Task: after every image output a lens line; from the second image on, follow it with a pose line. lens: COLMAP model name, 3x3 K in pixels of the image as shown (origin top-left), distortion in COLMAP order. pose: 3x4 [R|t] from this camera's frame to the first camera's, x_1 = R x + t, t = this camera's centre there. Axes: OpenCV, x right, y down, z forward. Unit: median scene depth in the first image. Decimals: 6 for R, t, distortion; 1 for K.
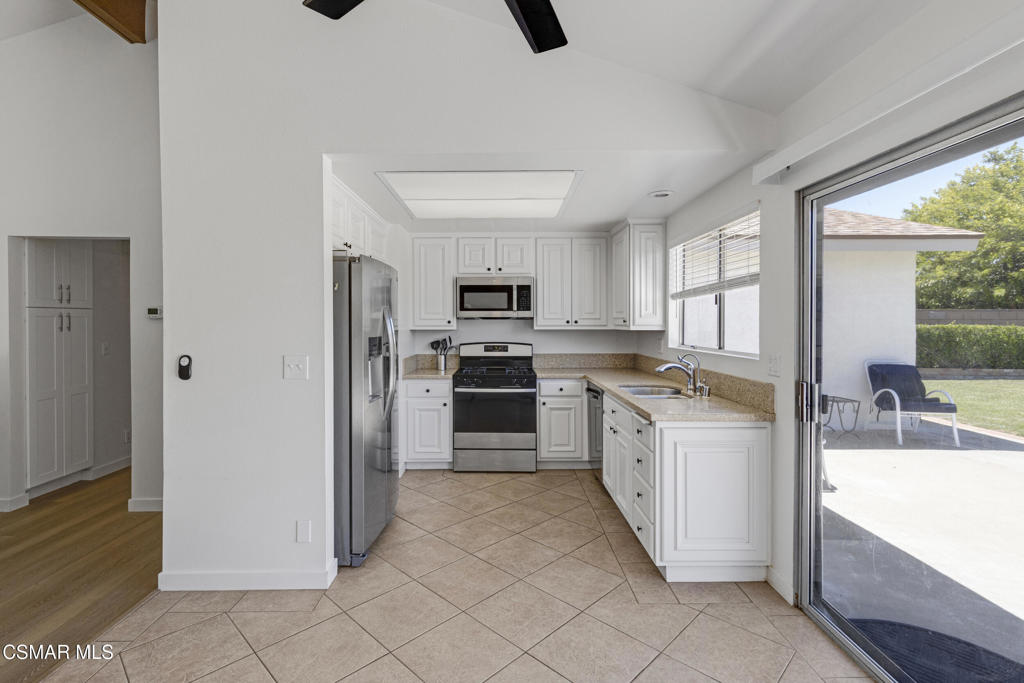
lens RADIAL K [[485.4, 0, 489.9], [0, 485.4, 326.4], [0, 0, 1]] dist [-0.001904, -0.000498]
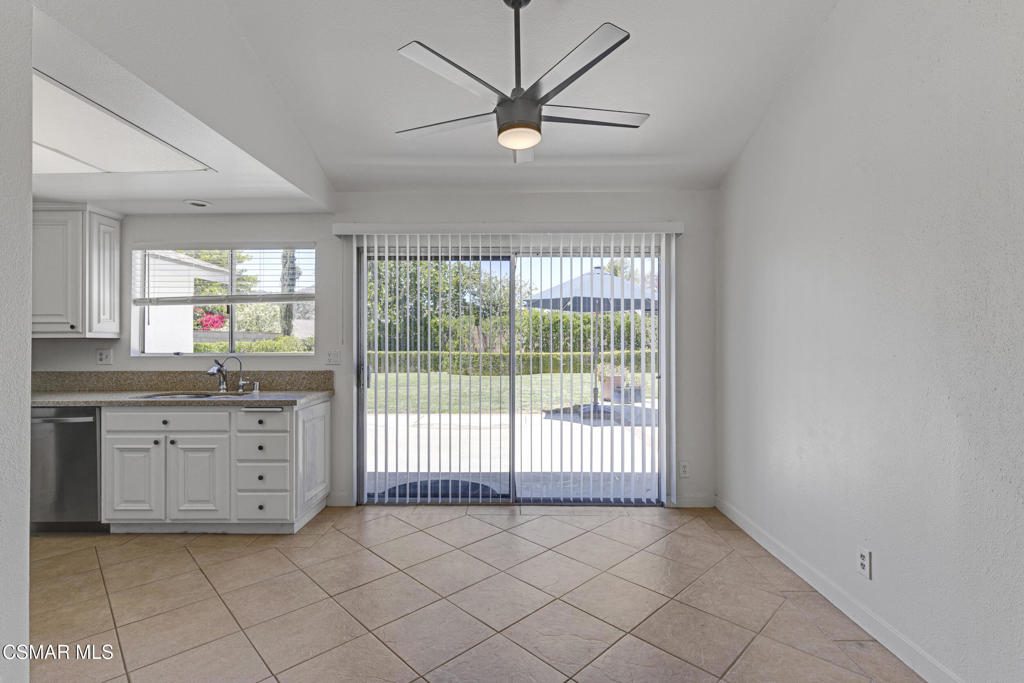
lens RADIAL K [[517.0, 0, 512.0], [0, 517.0, 341.5], [0, 0, 1]] dist [-0.000859, -0.000073]
pose [[-0.010473, -0.000421, 0.999945, -0.722832], [0.008640, 0.999963, 0.000511, 0.023538], [-0.999908, 0.008645, -0.010468, 0.328545]]
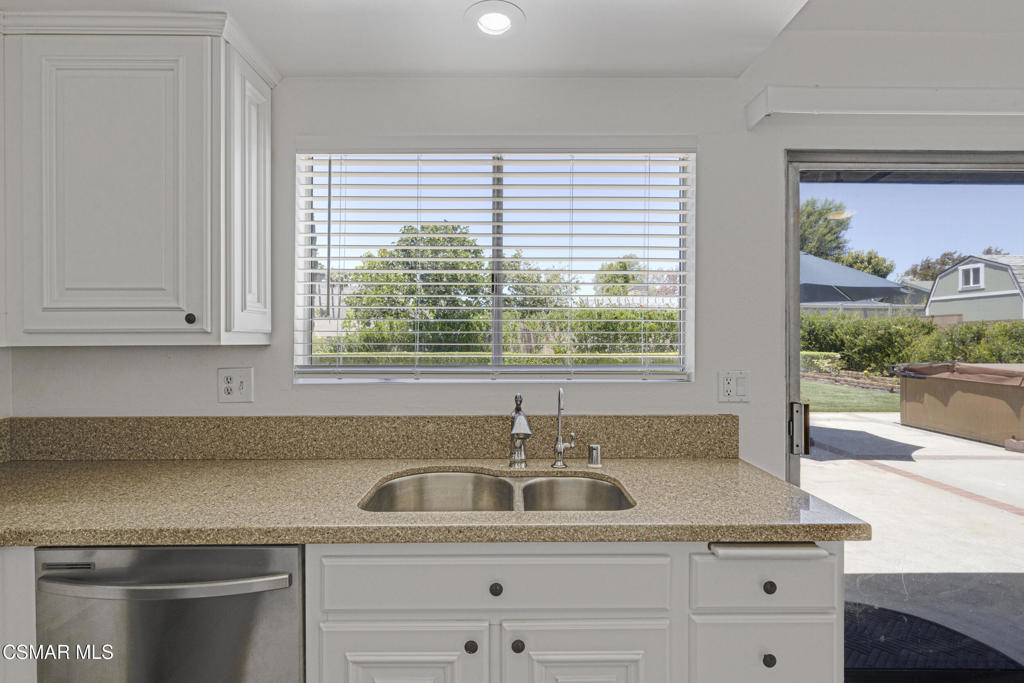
lens RADIAL K [[517.0, 0, 512.0], [0, 517.0, 341.5], [0, 0, 1]] dist [-0.000859, -0.000073]
pose [[-0.026897, -0.002596, 0.999635, -0.099769], [0.007977, 0.999964, 0.002811, 0.006476], [-0.999606, 0.008050, -0.026875, 0.954445]]
